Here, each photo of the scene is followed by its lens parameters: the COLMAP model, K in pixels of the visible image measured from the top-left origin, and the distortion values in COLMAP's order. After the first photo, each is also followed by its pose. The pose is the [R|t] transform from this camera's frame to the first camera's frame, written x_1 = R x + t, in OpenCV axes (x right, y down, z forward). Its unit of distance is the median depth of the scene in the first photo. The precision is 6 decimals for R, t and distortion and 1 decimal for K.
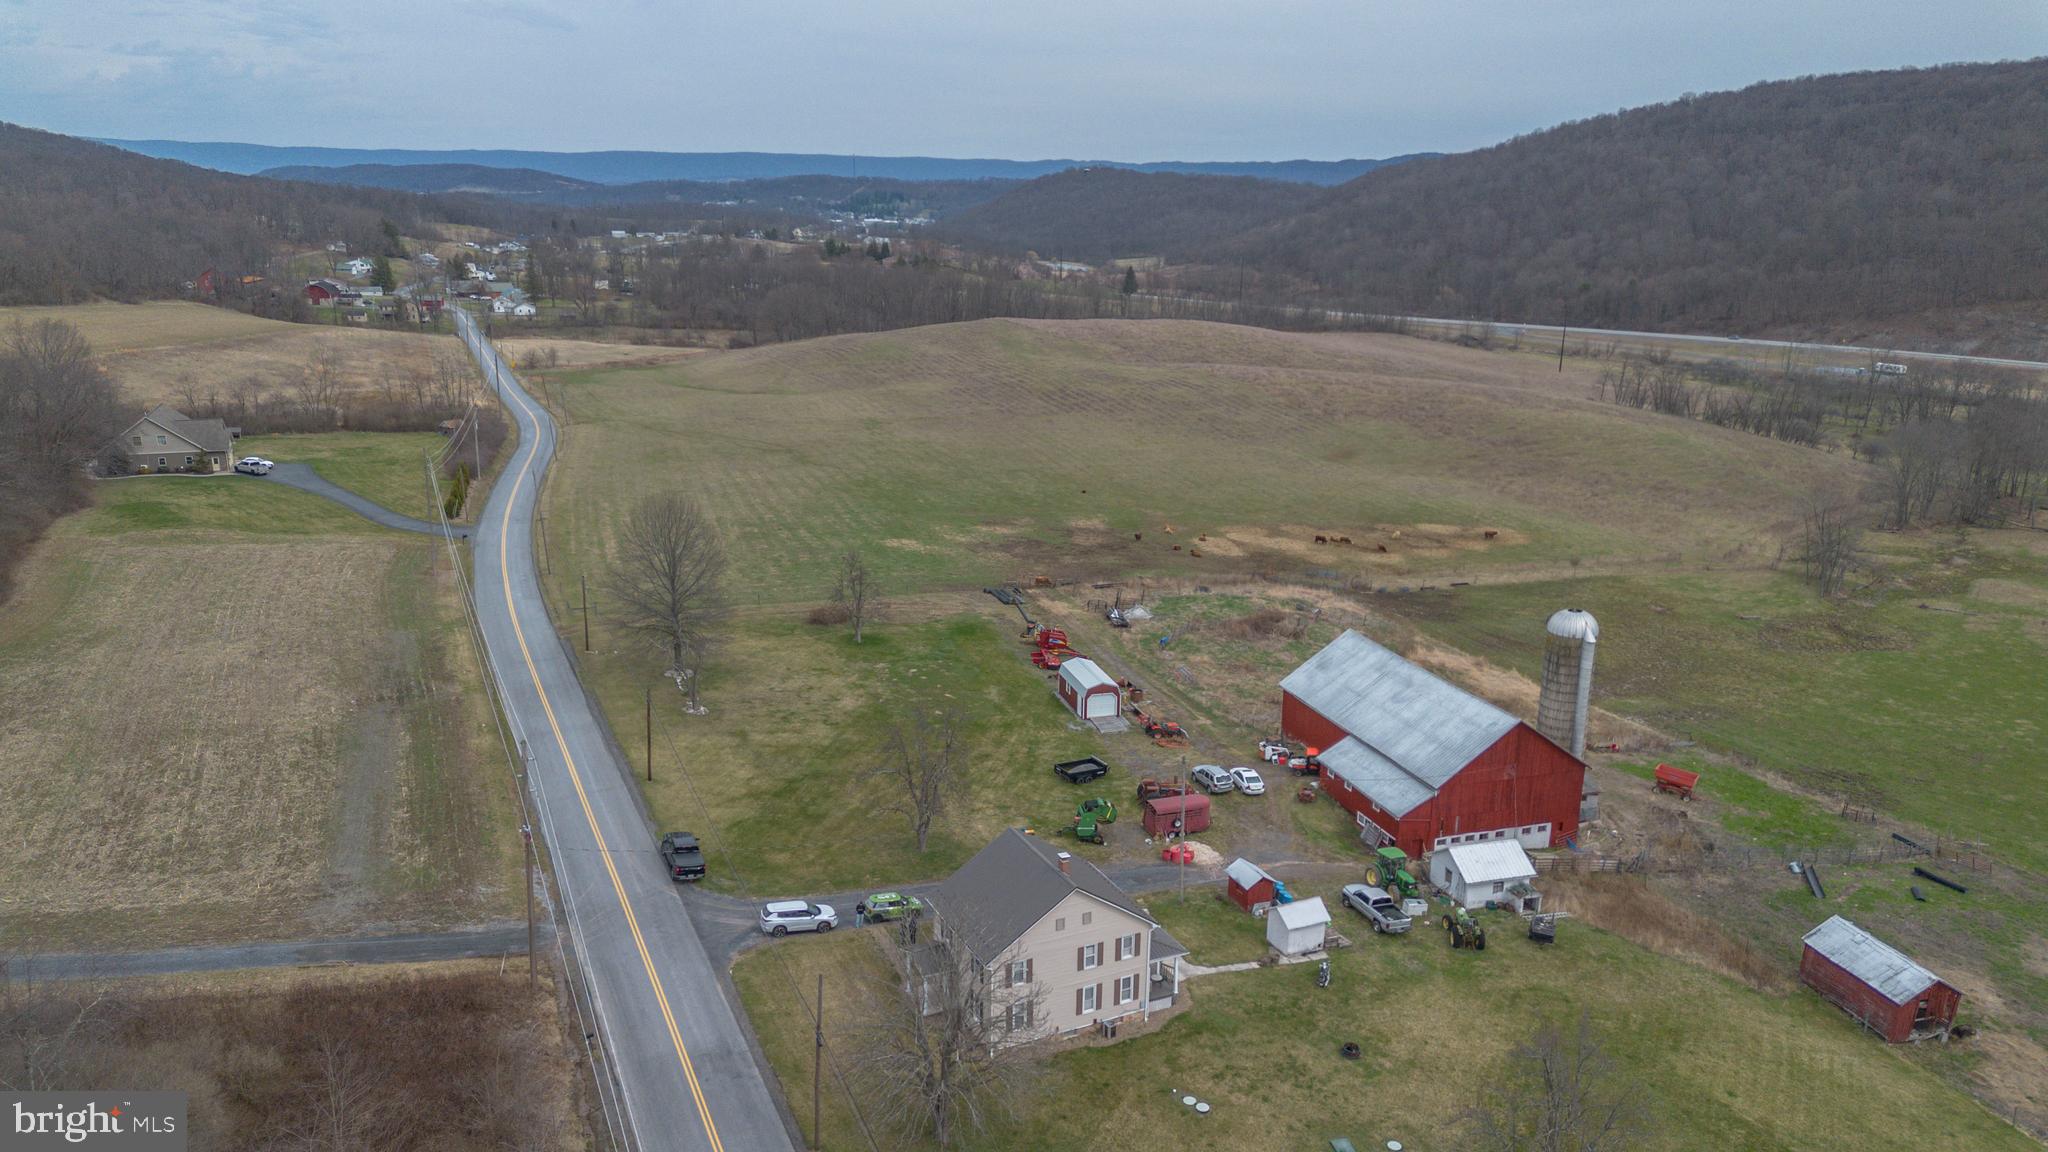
lens RADIAL K [[1436.6, 0, 1029.1], [0, 1436.6, 578.9], [0, 0, 1]] dist [0.090384, -0.086003]
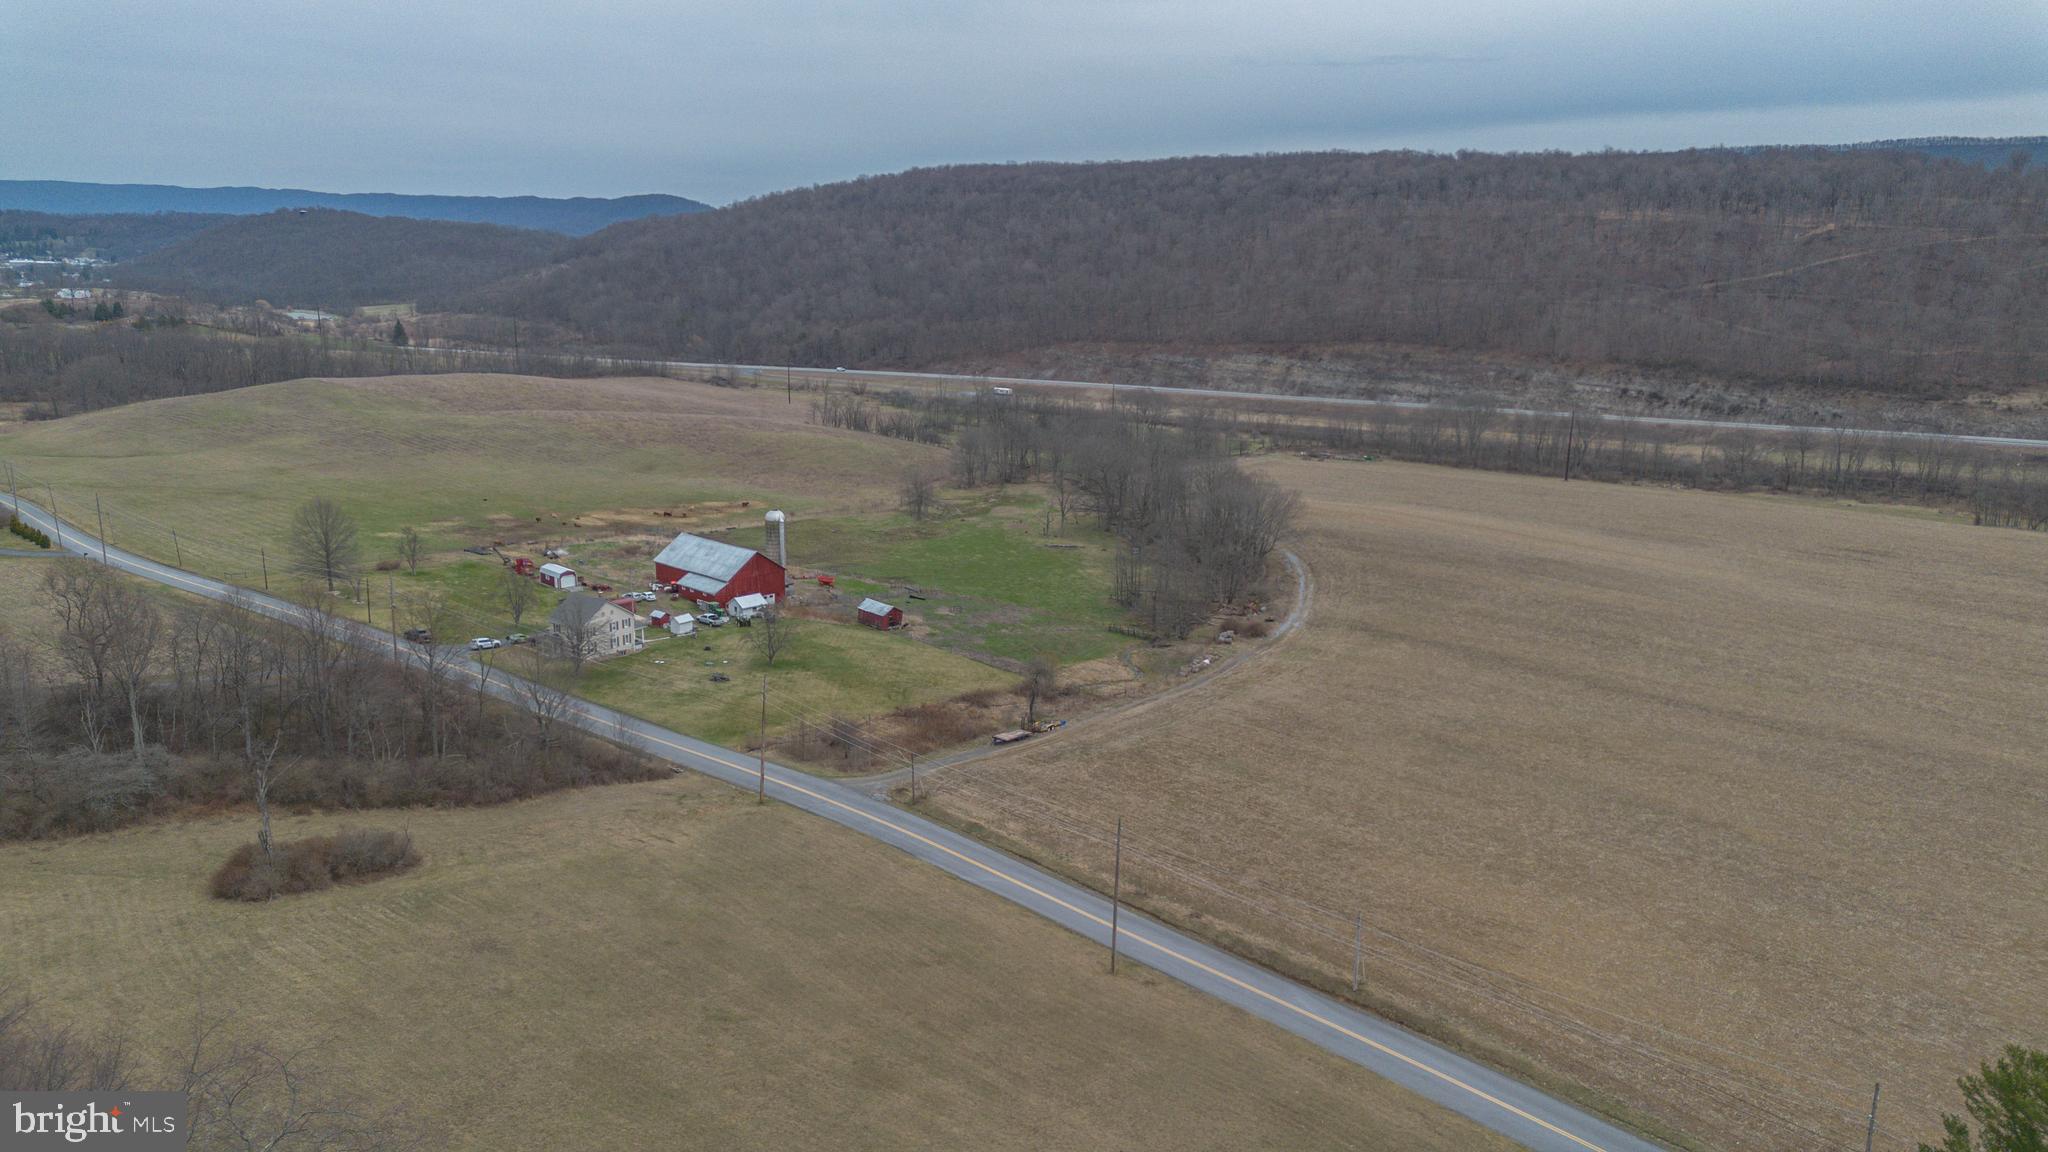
lens RADIAL K [[1436.6, 0, 1026.8], [0, 1436.6, 587.9], [0, 0, 1]] dist [0.090384, -0.086003]
pose [[0.877858, -0.113591, 0.465255, -0.147528], [0.121324, 0.992522, 0.013404, 0.064426], [-0.463299, 0.044679, 0.885075, -0.500549]]
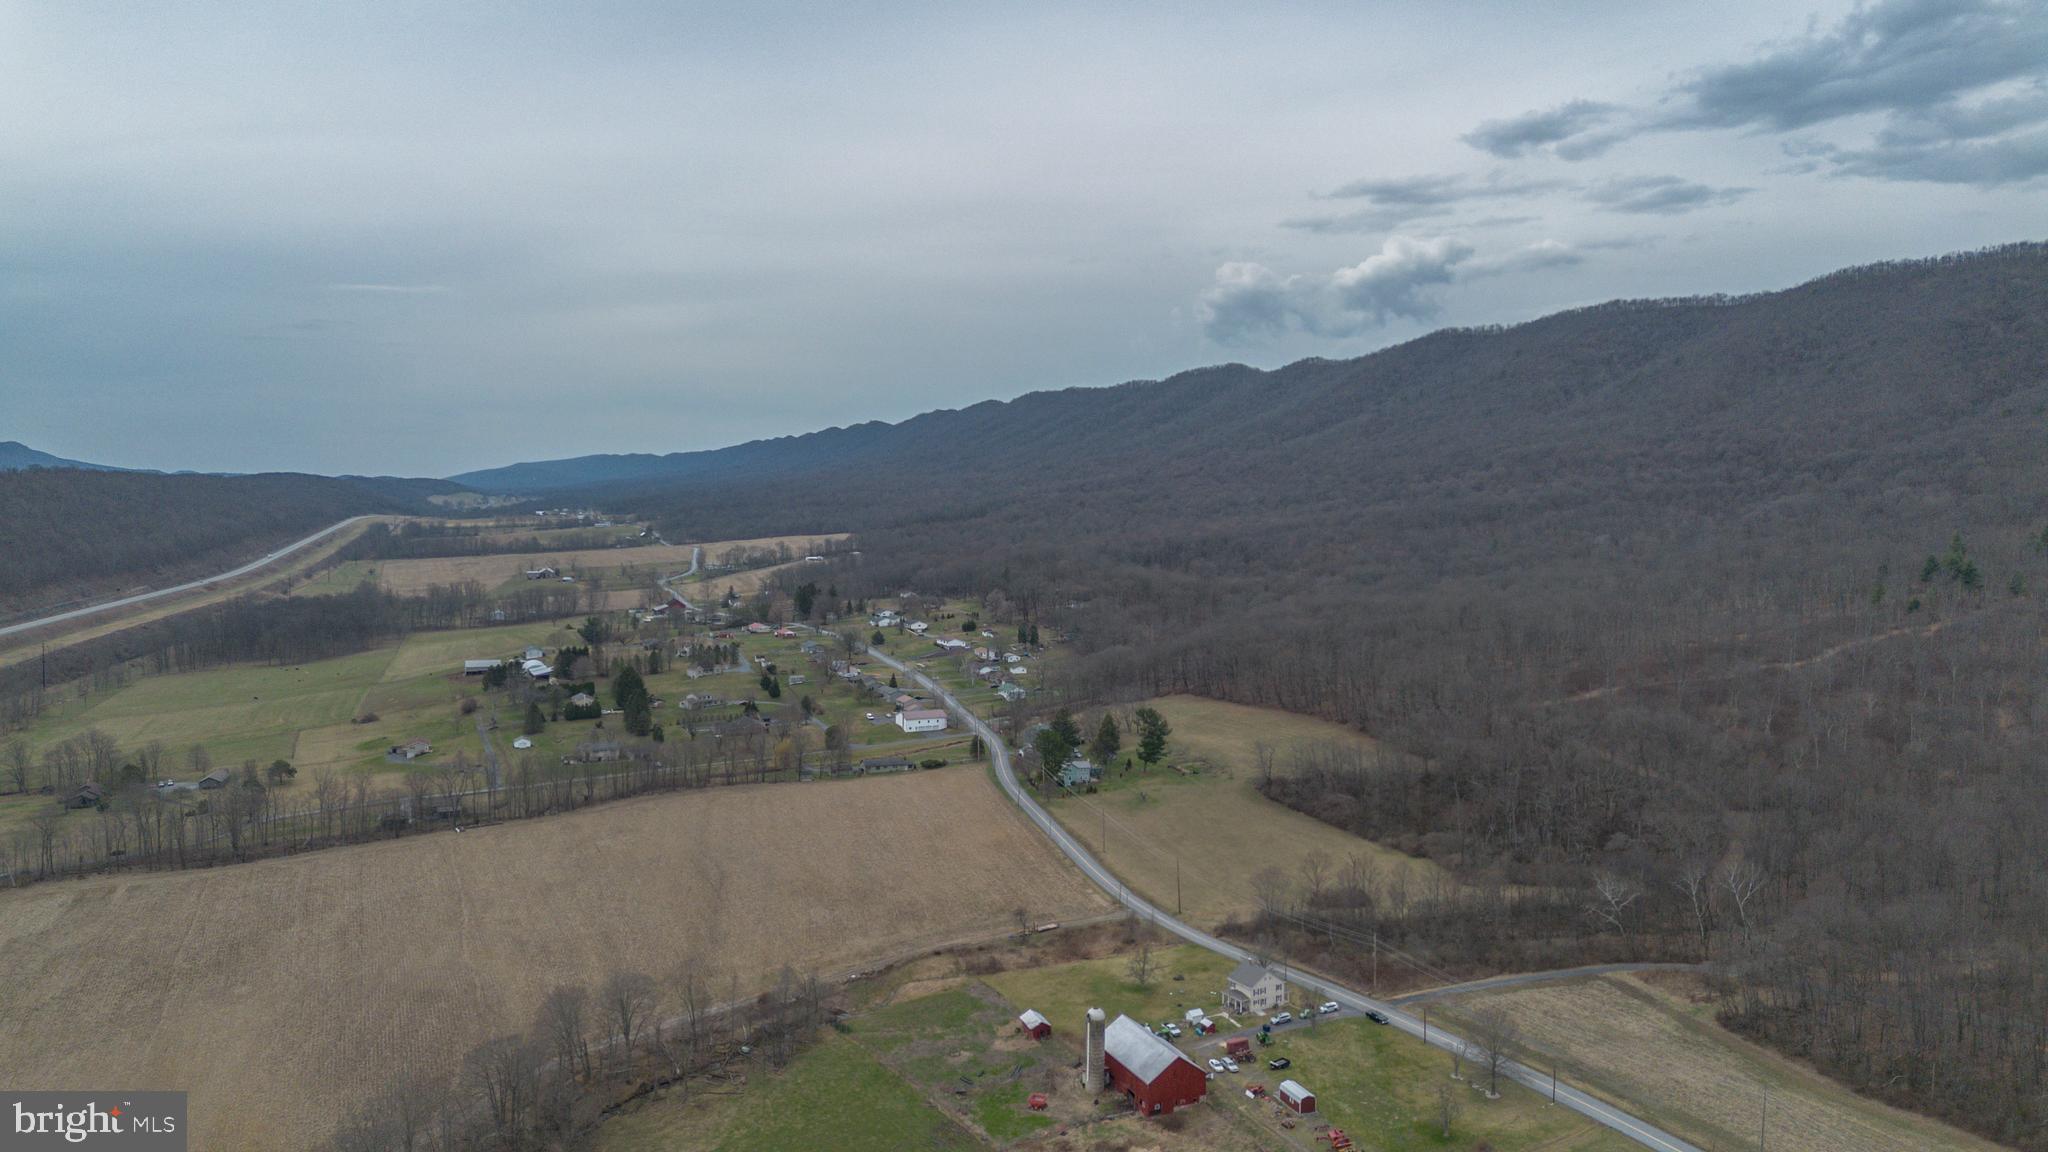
lens RADIAL K [[1436.6, 0, 1030.4], [0, 1436.6, 578.9], [0, 0, 1]] dist [0.090384, -0.086003]
pose [[-0.995290, -0.018753, -0.095111, 0.283714], [-0.048289, 0.946635, 0.318671, -0.569576], [0.084060, 0.321763, -0.943082, 1.196680]]
